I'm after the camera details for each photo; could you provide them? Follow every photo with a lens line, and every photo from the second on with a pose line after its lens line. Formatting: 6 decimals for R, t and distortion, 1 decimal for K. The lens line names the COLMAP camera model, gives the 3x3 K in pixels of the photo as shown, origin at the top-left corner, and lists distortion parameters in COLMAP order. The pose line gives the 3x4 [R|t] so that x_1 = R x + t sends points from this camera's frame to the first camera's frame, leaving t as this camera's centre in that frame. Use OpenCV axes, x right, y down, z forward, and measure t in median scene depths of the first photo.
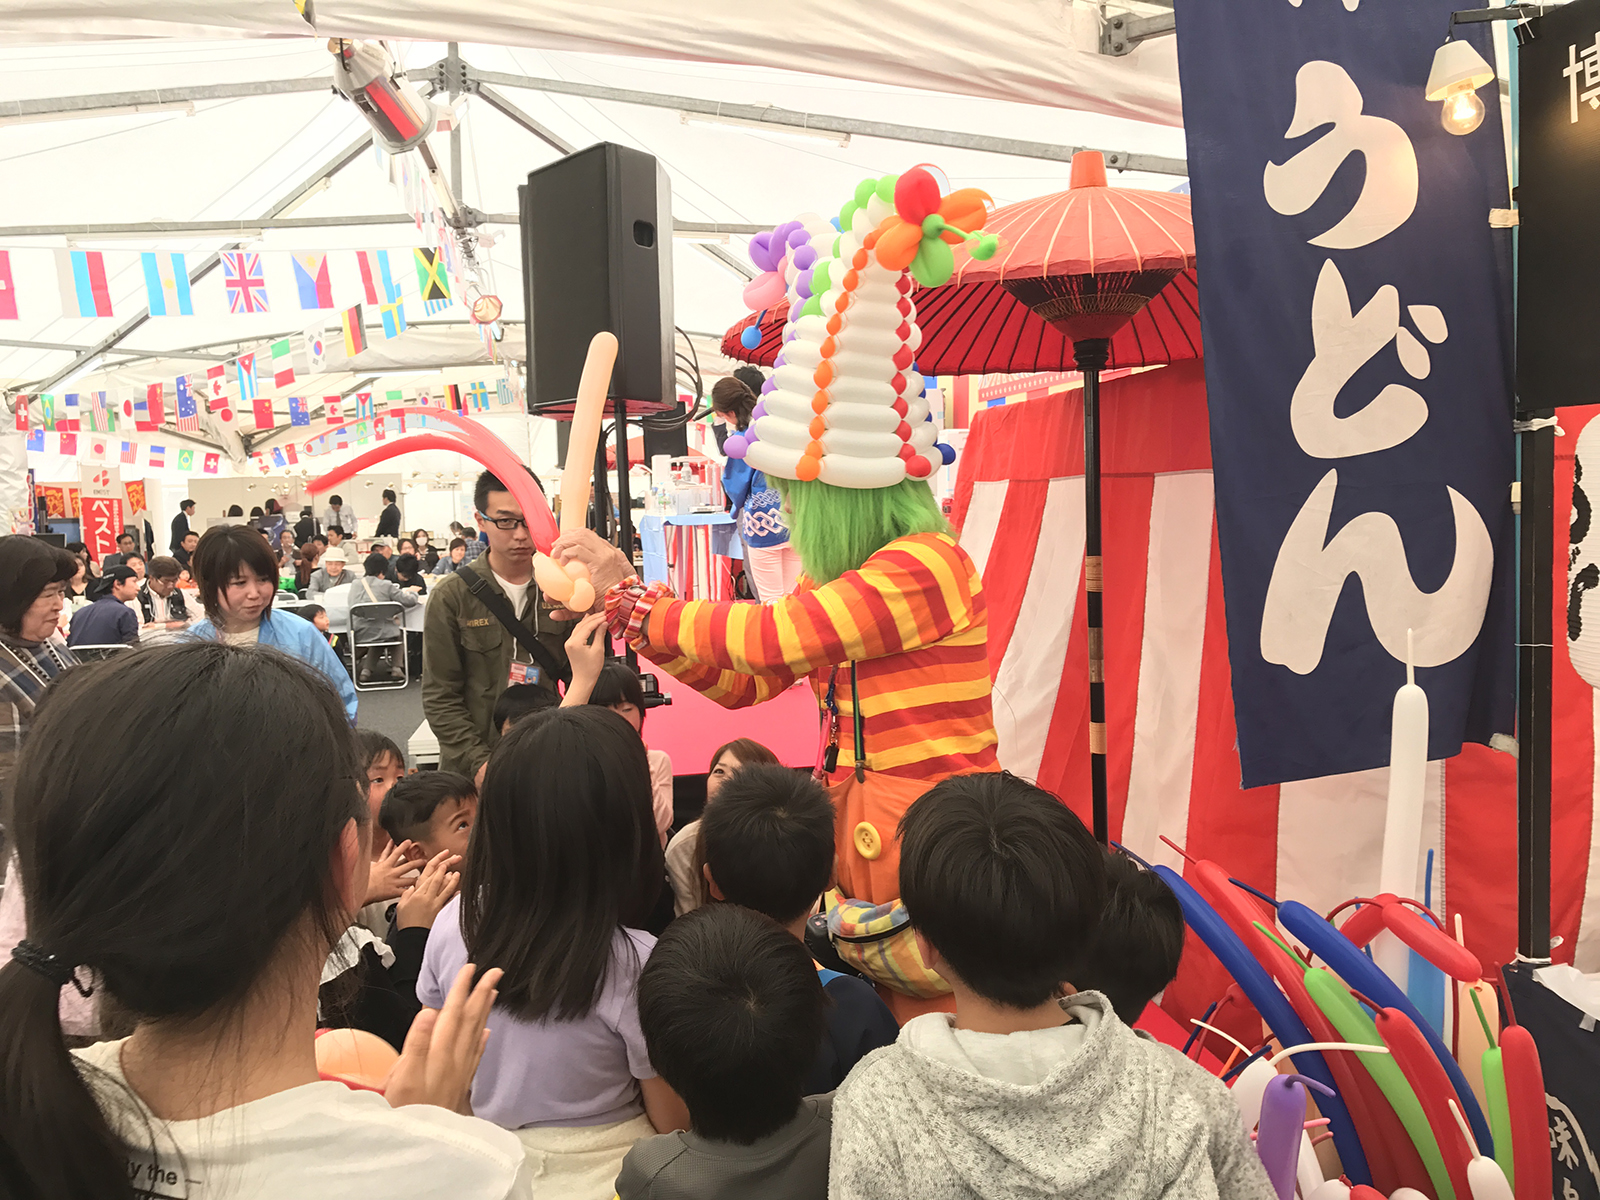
lens RADIAL K [[1320.5, 0, 793.9], [0, 1320.5, 602.0], [0, 0, 1]] dist [0.017101, 0.011096]
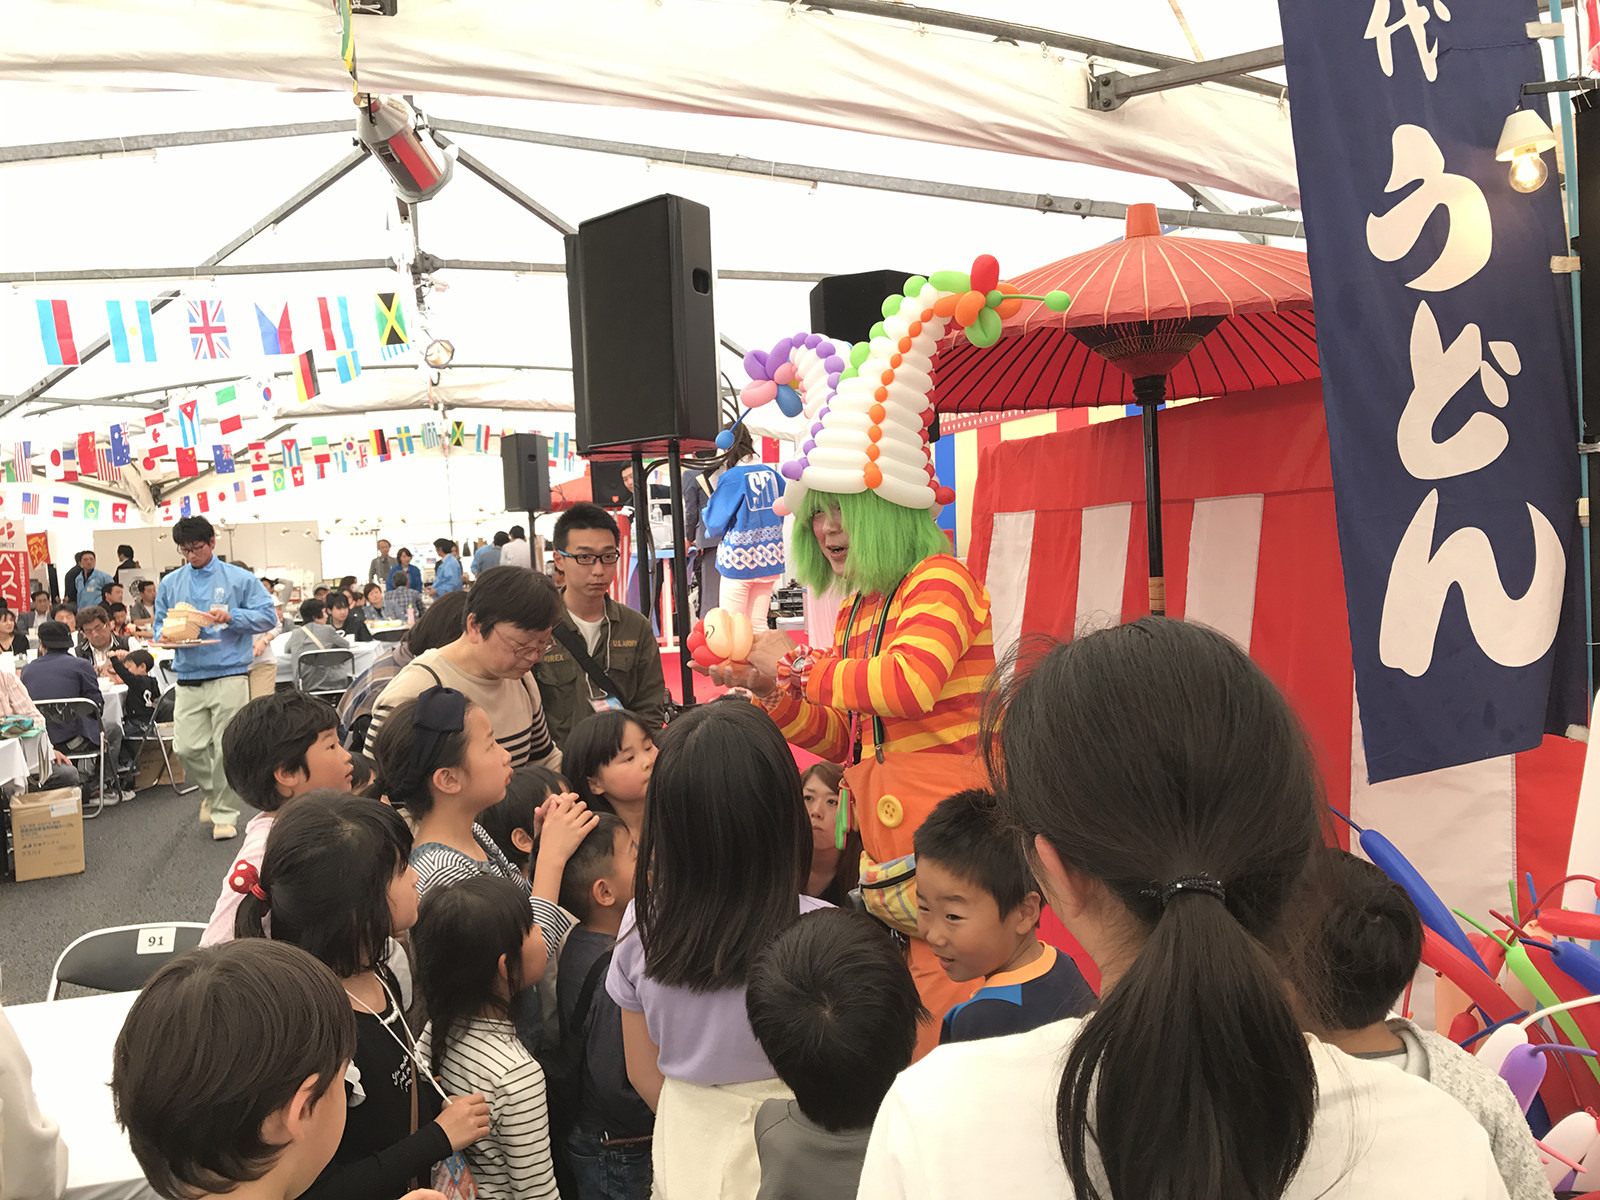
lens RADIAL K [[1320.5, 0, 793.9], [0, 1320.5, 602.0], [0, 0, 1]] dist [0.017101, 0.011096]
pose [[0.996946, -0.023990, 0.074323, -0.050748], [0.026171, 0.999251, -0.028509, 0.002862], [-0.073584, 0.030367, 0.996827, -0.015732]]
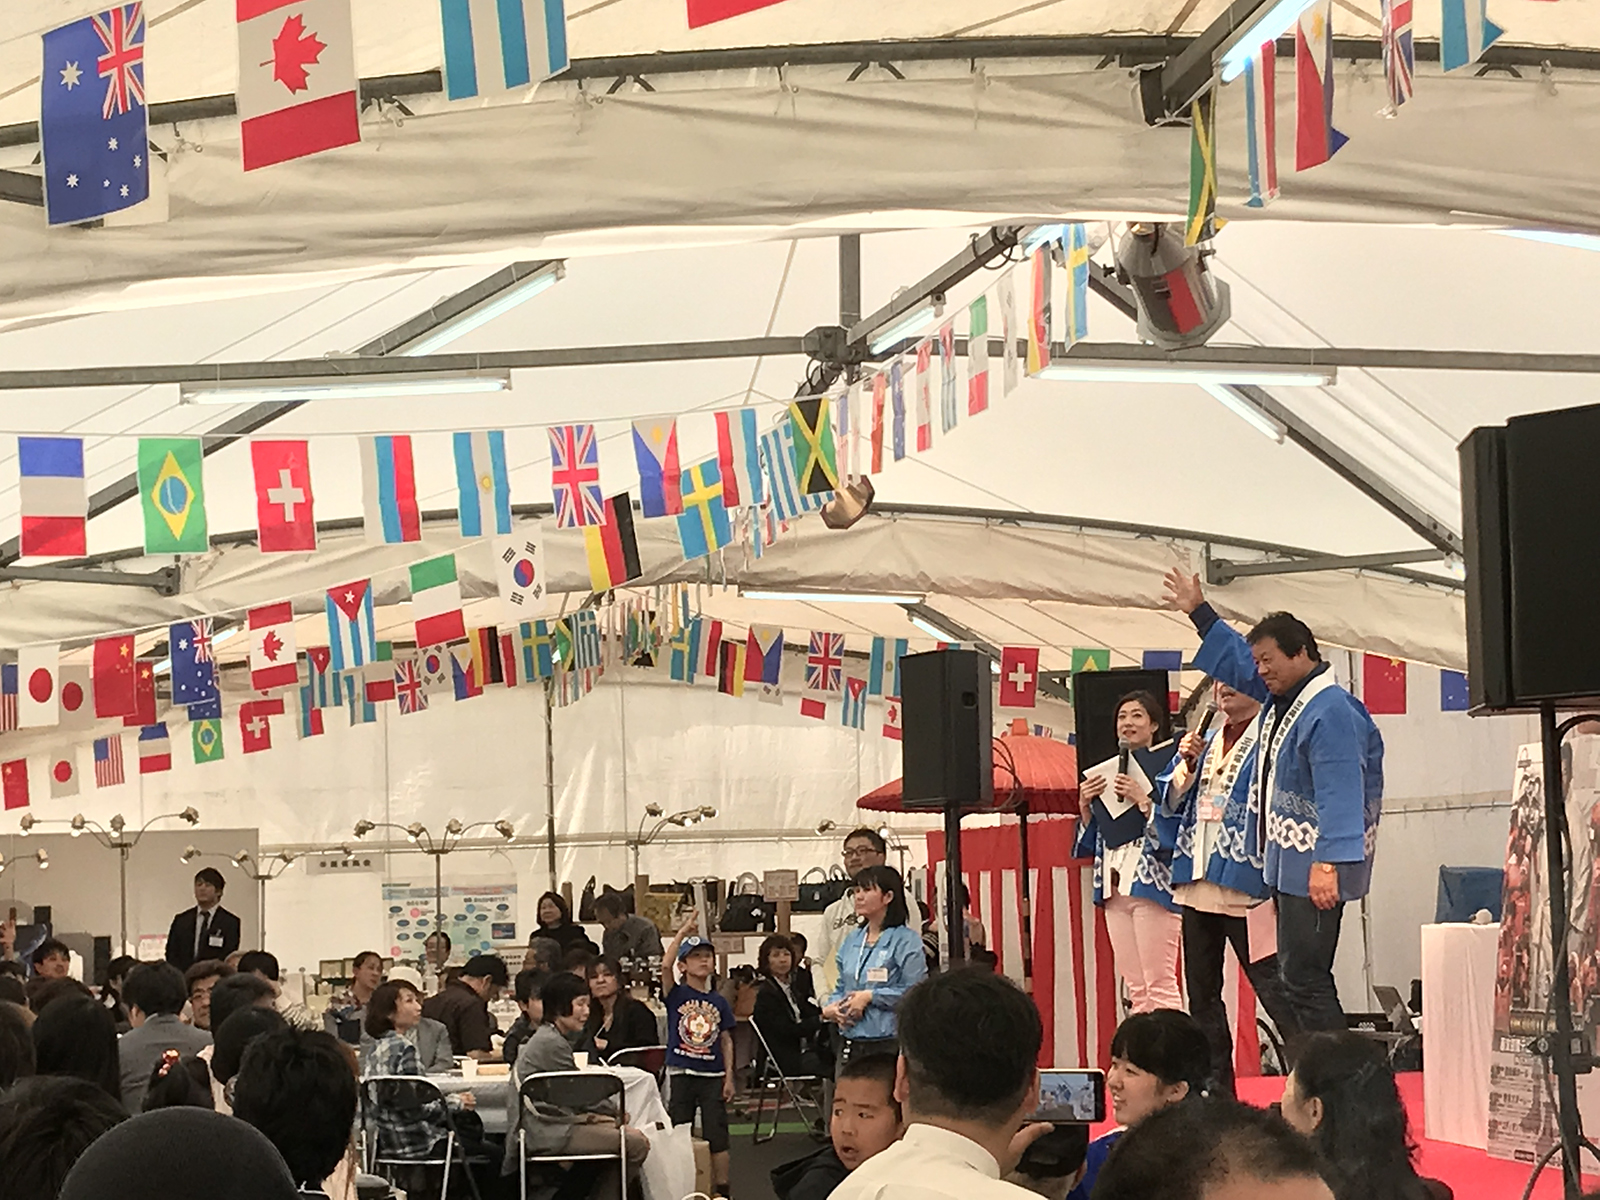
lens RADIAL K [[3833.1, 0, 800.0], [0, 3833.1, 600.0], [0, 0, 1]] dist [0.079348, 0.403122]
pose [[0.999745, 0.001524, -0.022527, -0.256407], [-0.005167, 0.986686, -0.162557, 0.077798], [0.021980, 0.162631, 0.986442, -0.589801]]
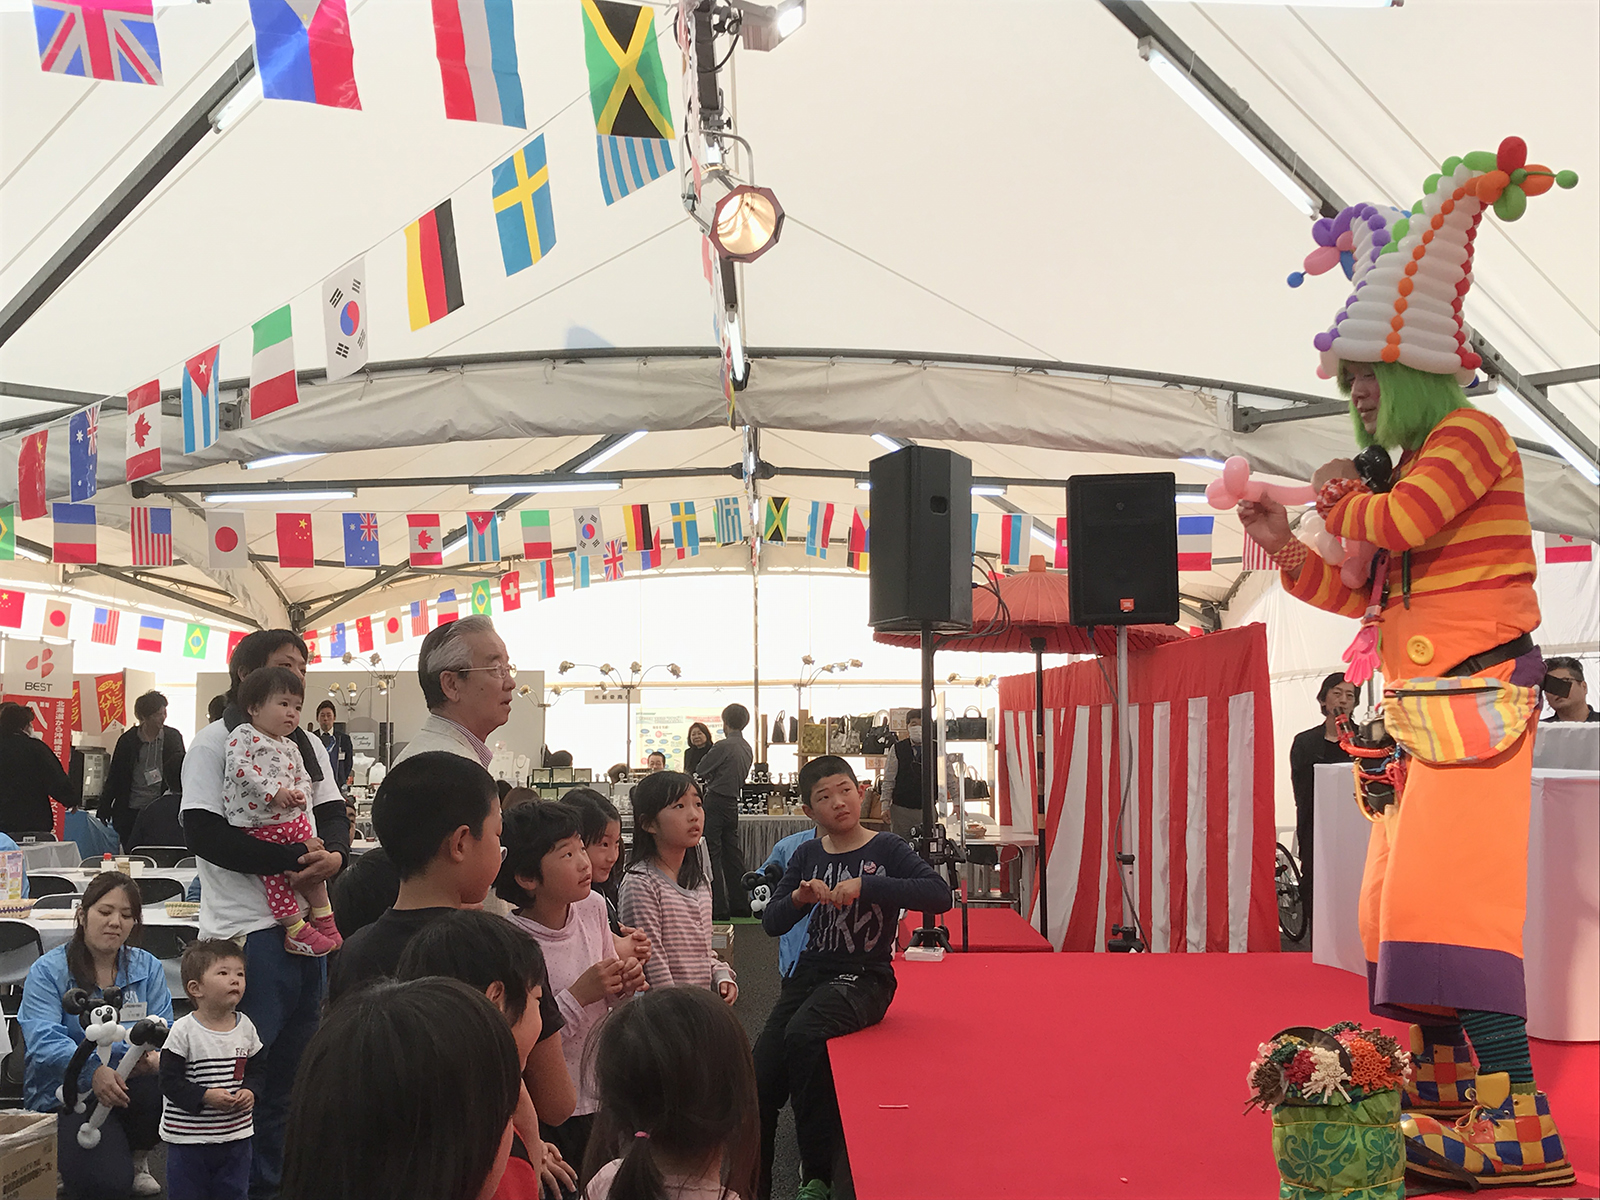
lens RADIAL K [[1864.7, 0, 800.0], [0, 1864.7, 600.0], [0, 0, 1]] dist [0.068903, -0.015565]
pose [[0.987548, 0.017293, -0.156364, -0.145598], [-0.041114, 0.987766, -0.150423, -0.022583], [0.151850, 0.154978, 0.976178, 0.538725]]
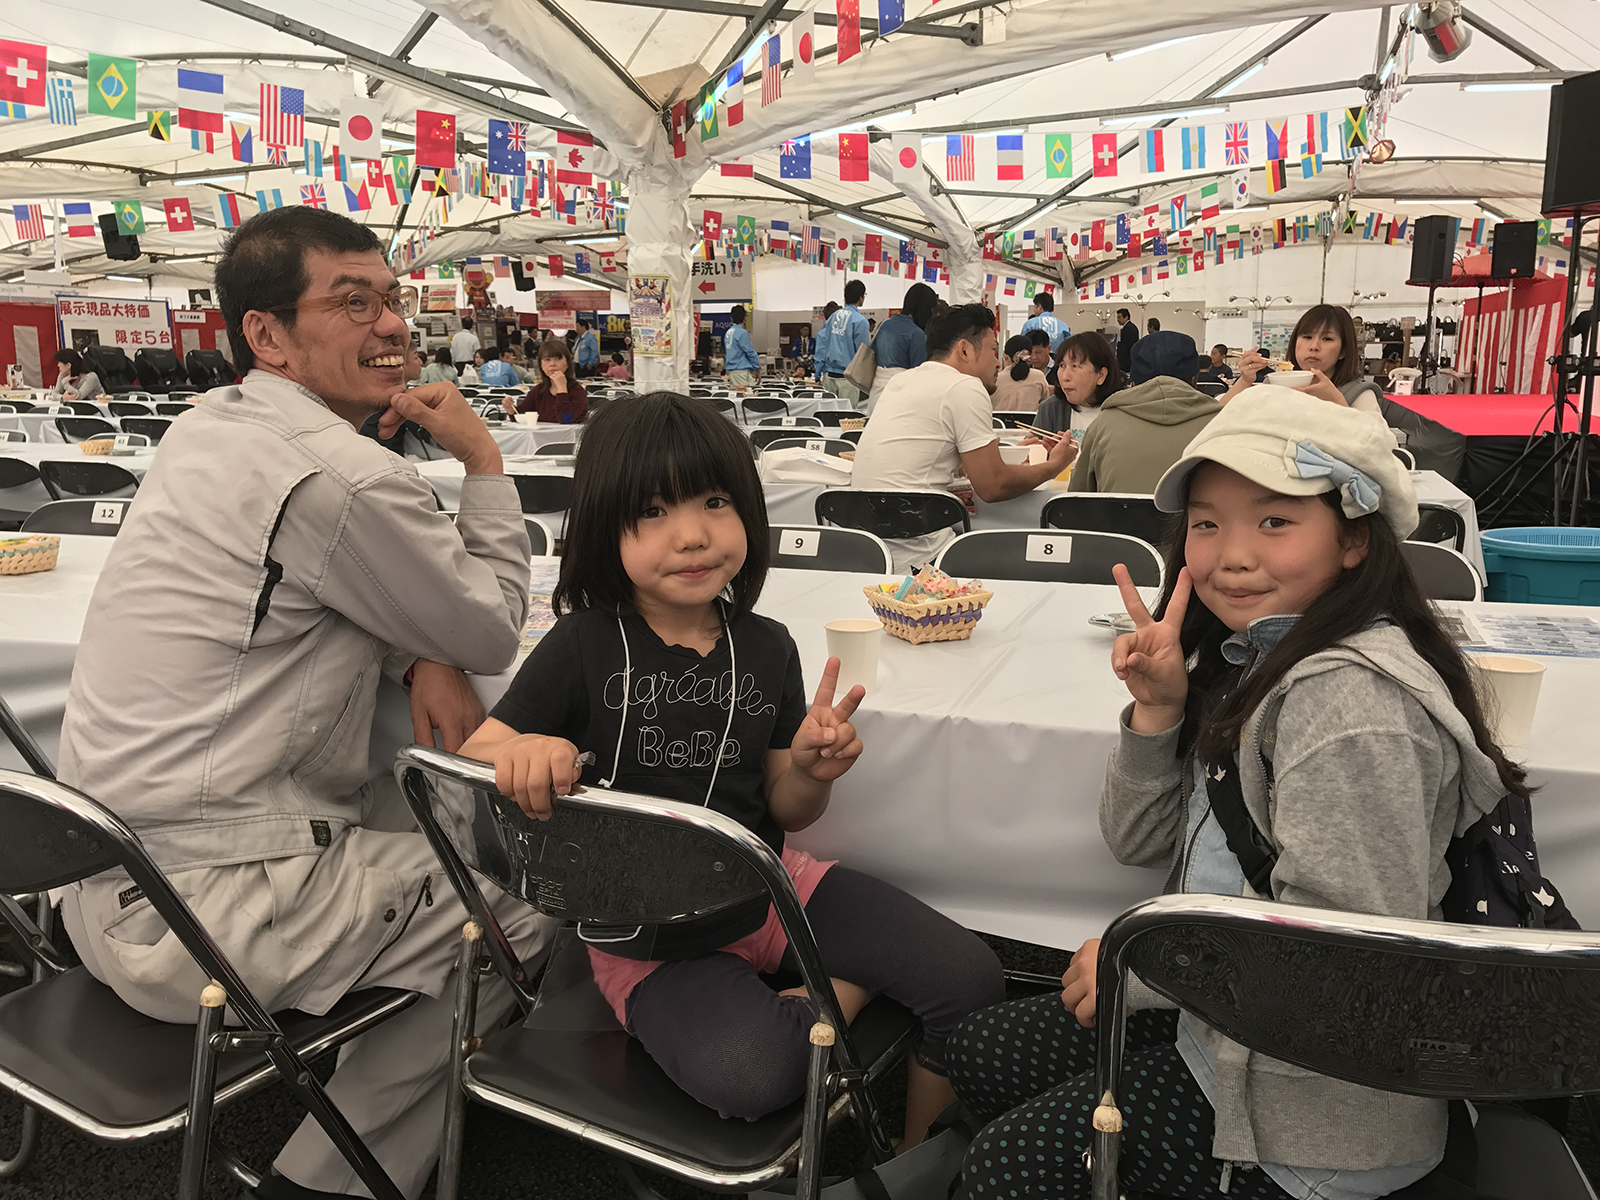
lens RADIAL K [[1320.5, 0, 793.9], [0, 1320.5, 602.0], [0, 0, 1]] dist [0.017101, 0.011096]
pose [[0.870259, 0.115224, -0.478929, -0.070455], [-0.061161, 0.990009, 0.127048, 0.099001], [0.488783, -0.081273, 0.868611, -0.521472]]
